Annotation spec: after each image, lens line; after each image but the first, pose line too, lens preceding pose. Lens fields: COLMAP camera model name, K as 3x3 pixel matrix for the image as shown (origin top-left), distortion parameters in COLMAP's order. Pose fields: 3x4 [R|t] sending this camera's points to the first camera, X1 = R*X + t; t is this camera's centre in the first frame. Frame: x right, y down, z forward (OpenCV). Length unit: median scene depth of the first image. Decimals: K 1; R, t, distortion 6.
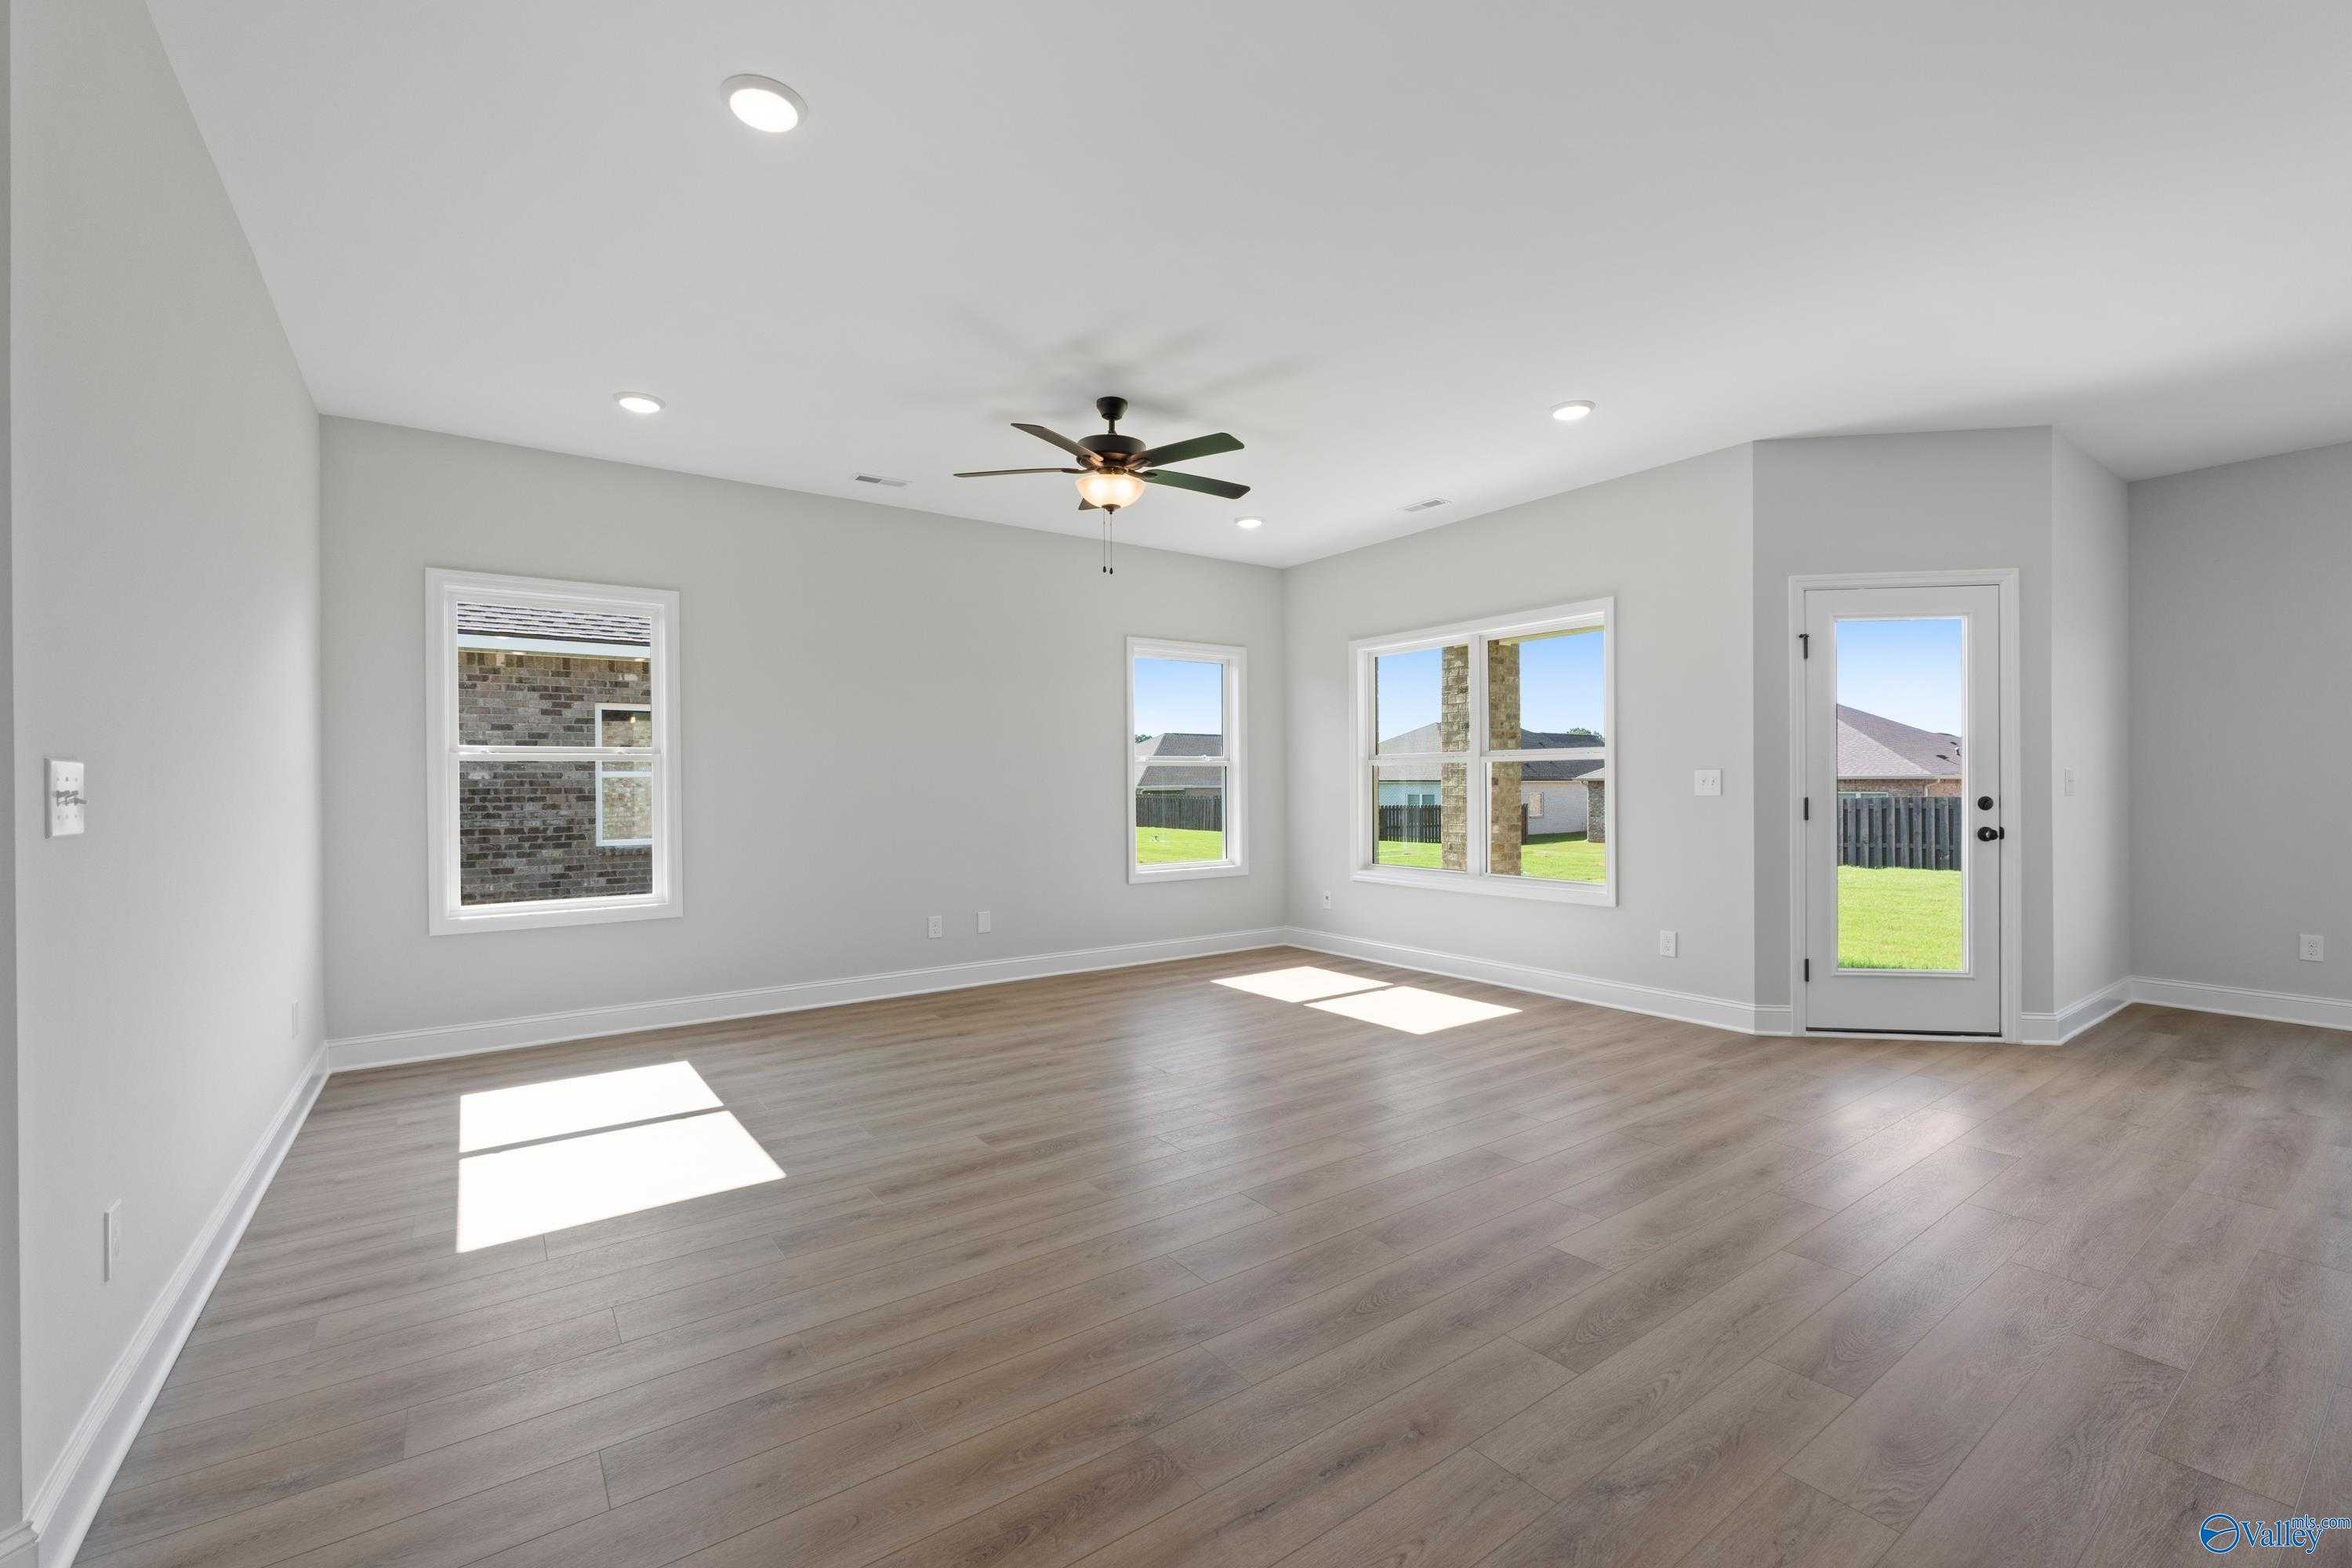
lens RADIAL K [[1003.5, 0, 1173.2], [0, 1003.5, 796.8], [0, 0, 1]] dist [-0.011991, 0.000518]
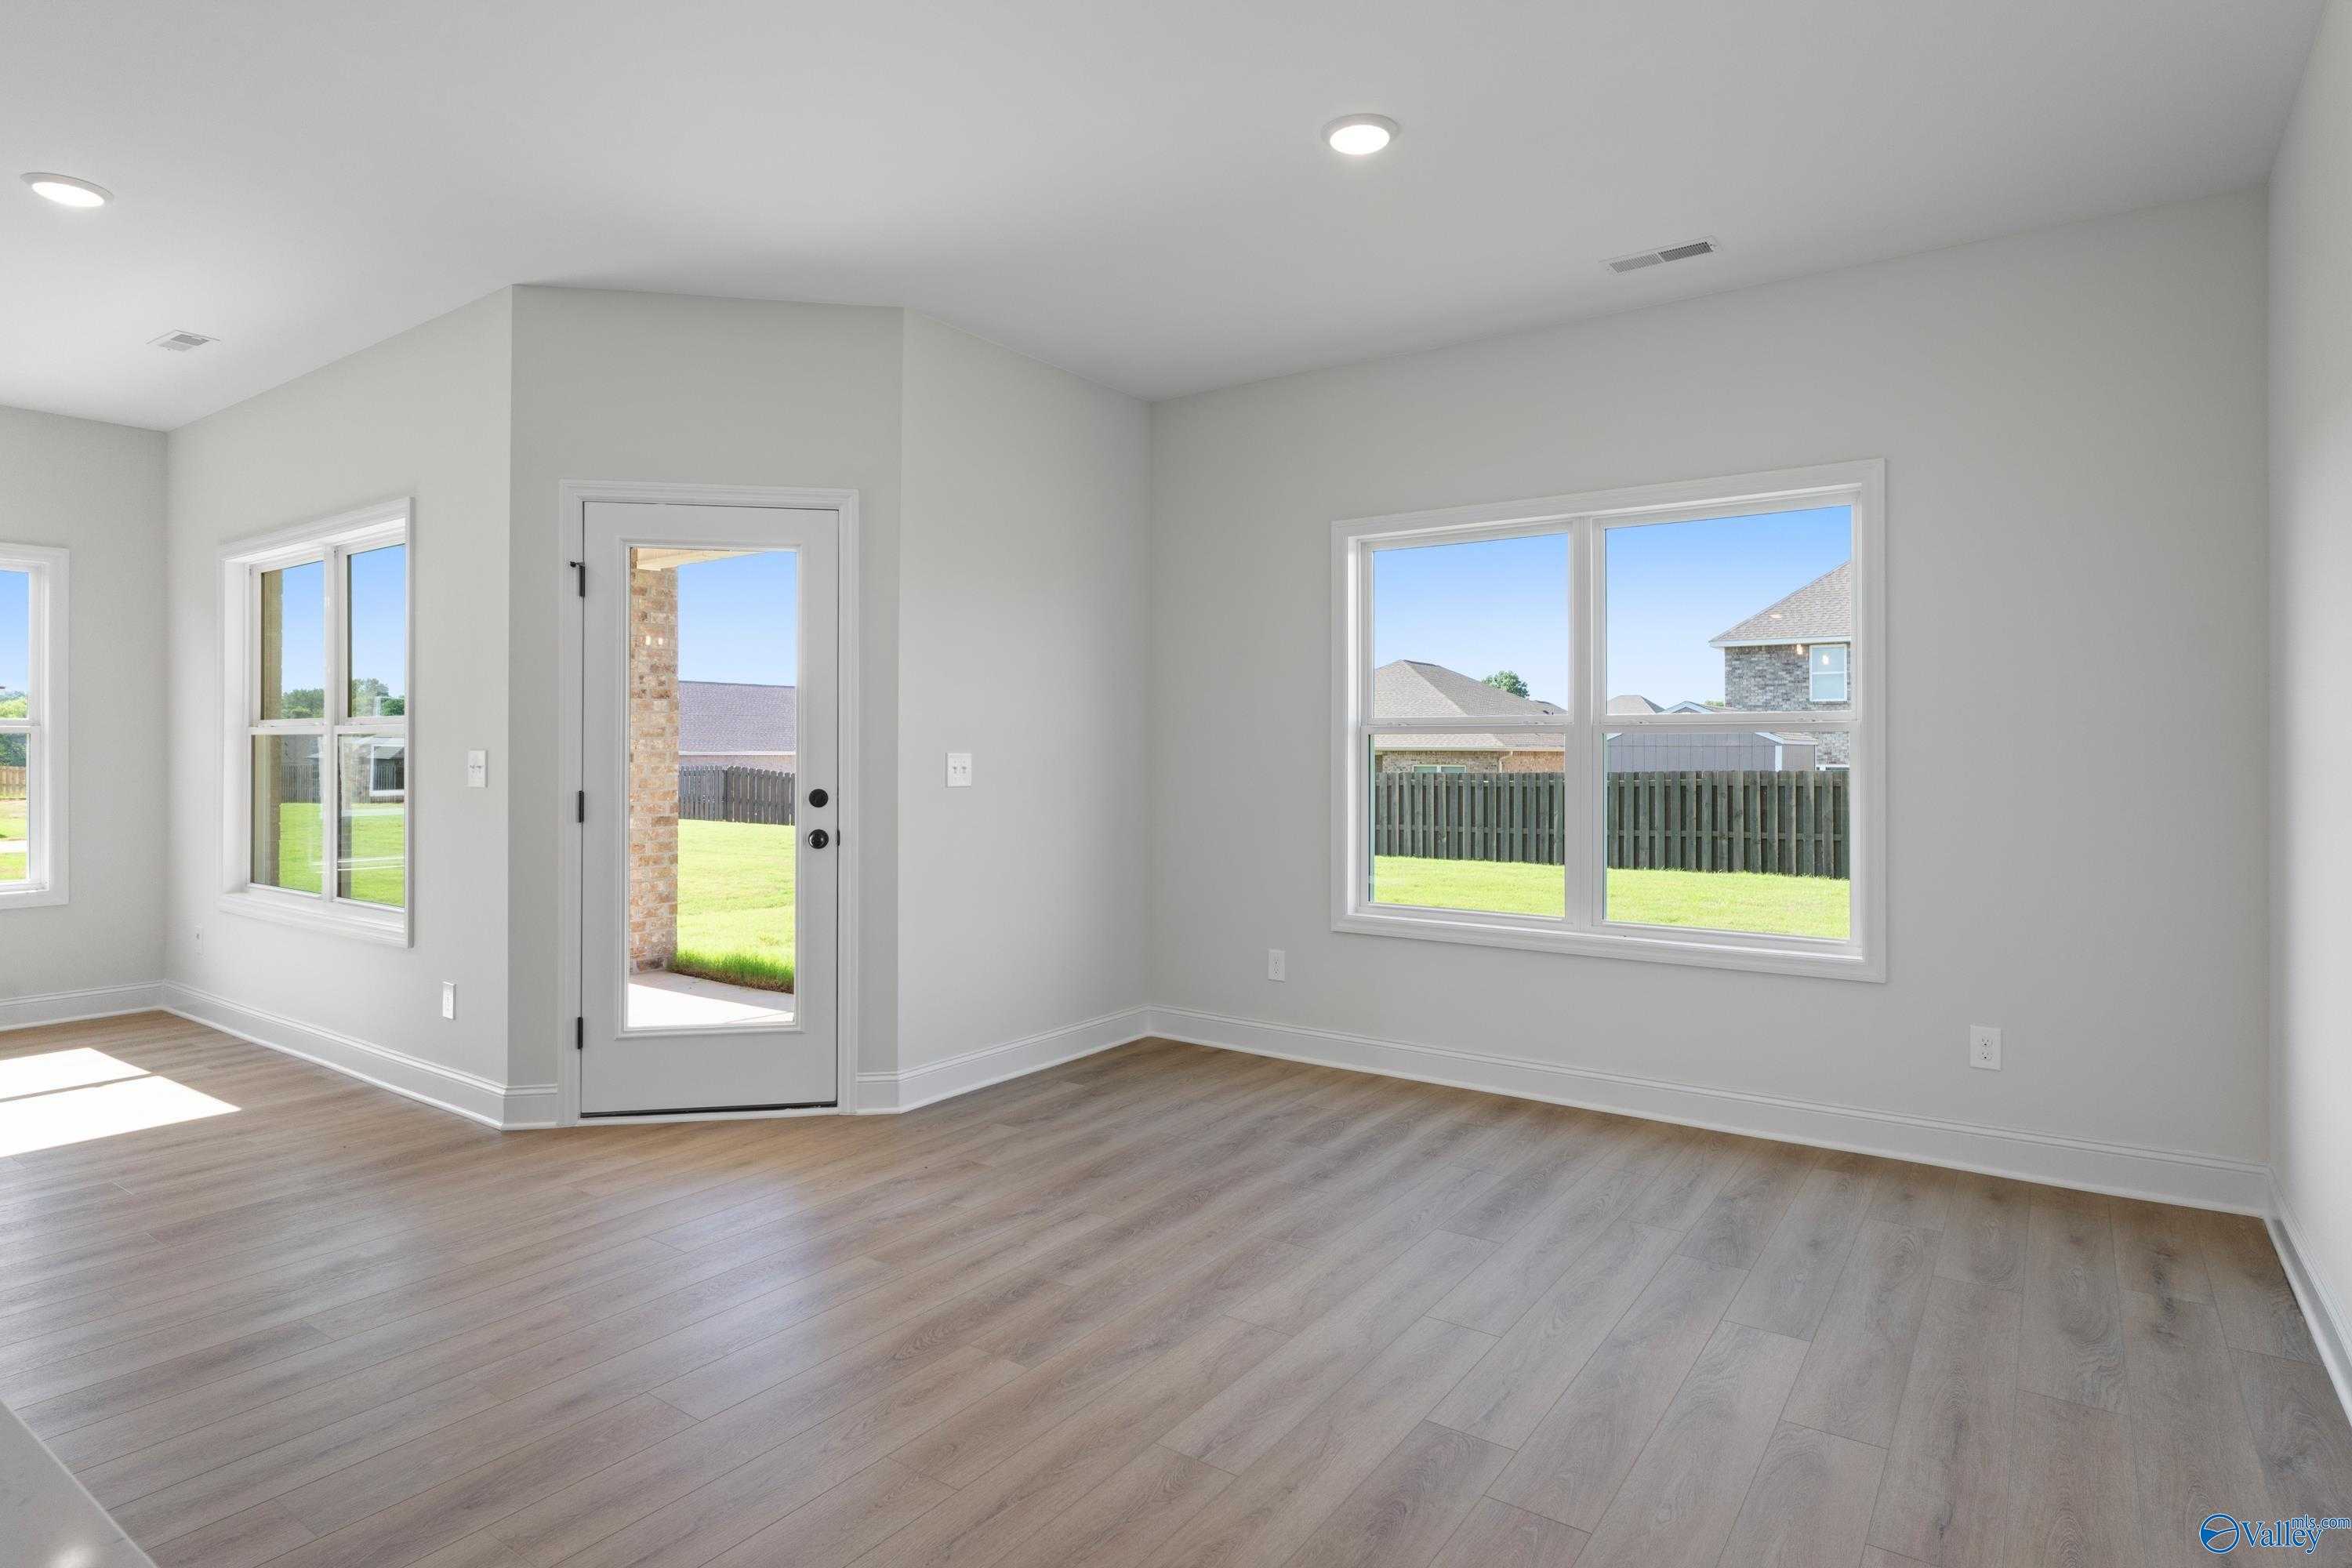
lens RADIAL K [[1272.6, 0, 1196.9], [0, 1272.6, 761.1], [0, 0, 1]] dist [-0.001669, -0.000559]
pose [[0.944203, 0.004170, 0.329337, 0.666928], [-0.002812, 0.999985, -0.004599, -0.015727], [-0.329352, 0.003416, 0.944201, -0.004040]]
